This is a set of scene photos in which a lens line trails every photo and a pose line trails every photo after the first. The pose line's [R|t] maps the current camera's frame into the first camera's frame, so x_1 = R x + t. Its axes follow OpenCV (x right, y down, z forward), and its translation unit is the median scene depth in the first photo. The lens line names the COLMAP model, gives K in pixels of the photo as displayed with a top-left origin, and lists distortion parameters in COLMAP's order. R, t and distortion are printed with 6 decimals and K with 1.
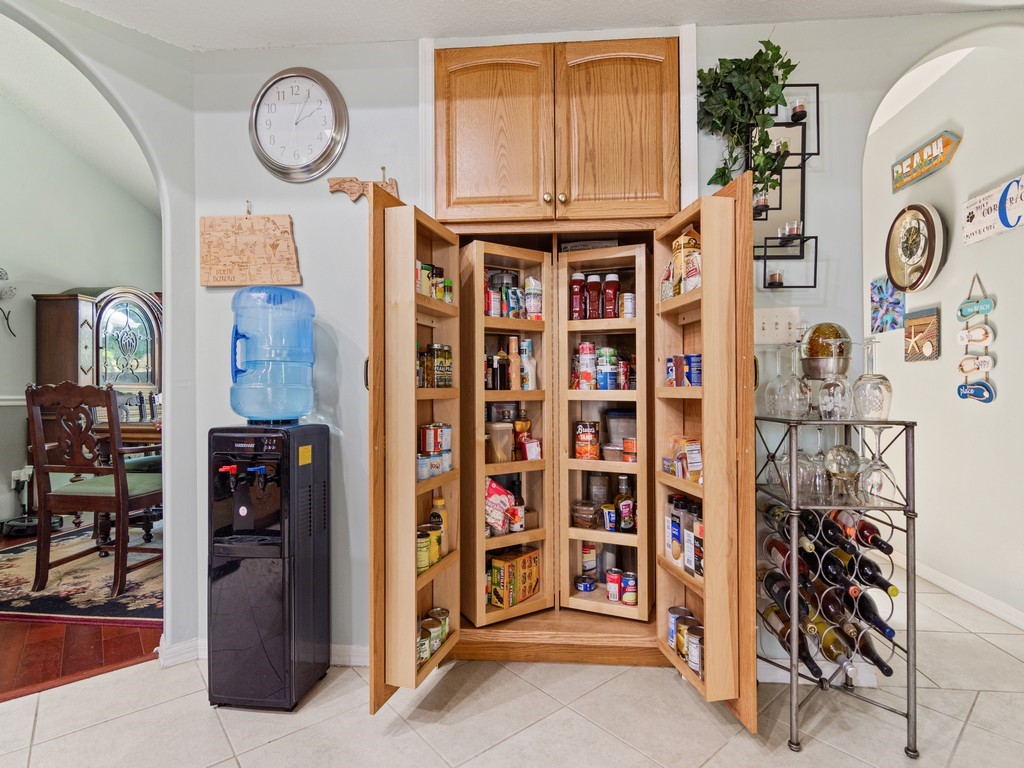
lens RADIAL K [[501.7, 0, 515.0], [0, 501.7, 393.7], [0, 0, 1]] dist [-0.006789, 0.000815]
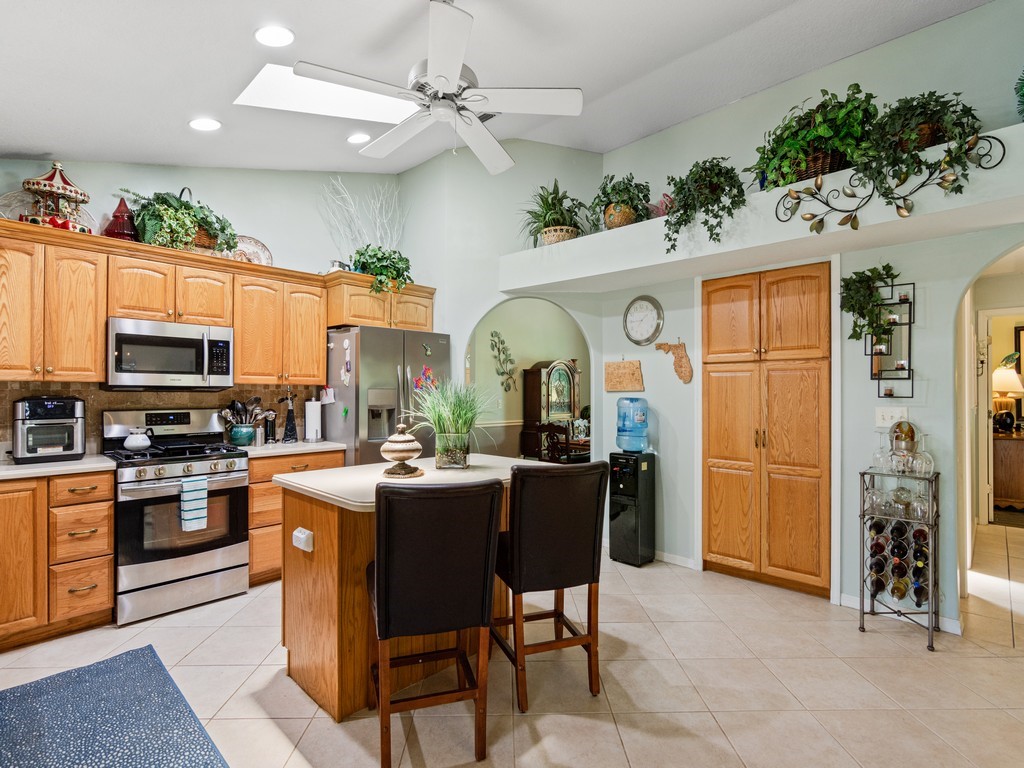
lens RADIAL K [[501.7, 0, 520.4], [0, 501.7, 387.9], [0, 0, 1]] dist [-0.006789, 0.000815]
pose [[0.777304, -0.005382, -0.629102, 0.593639], [-0.003581, 0.999909, -0.012978, -0.205241], [0.629115, 0.012341, 0.777214, -1.170976]]
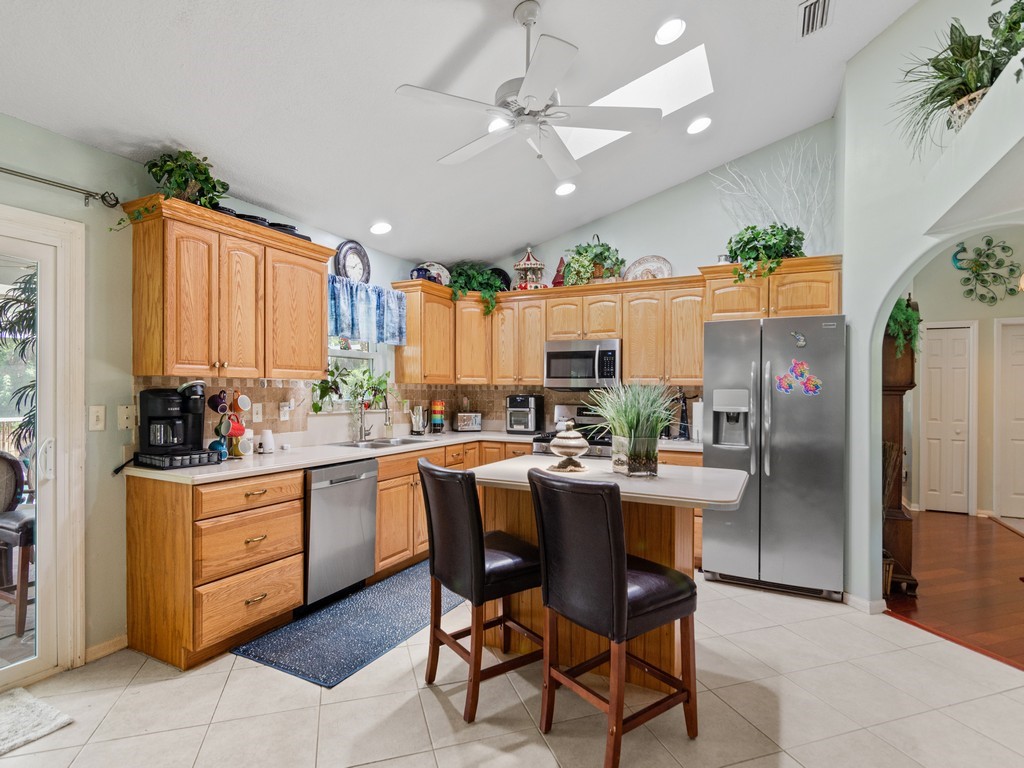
lens RADIAL K [[518.1, 0, 509.3], [0, 518.1, 392.1], [0, 0, 1]] dist [0.001015, -0.002014]
pose [[-0.380872, -0.005227, -0.924613, 0.946093], [-0.014171, 0.999900, 0.000184, -0.204040], [0.924519, 0.013173, -0.380908, 0.135733]]
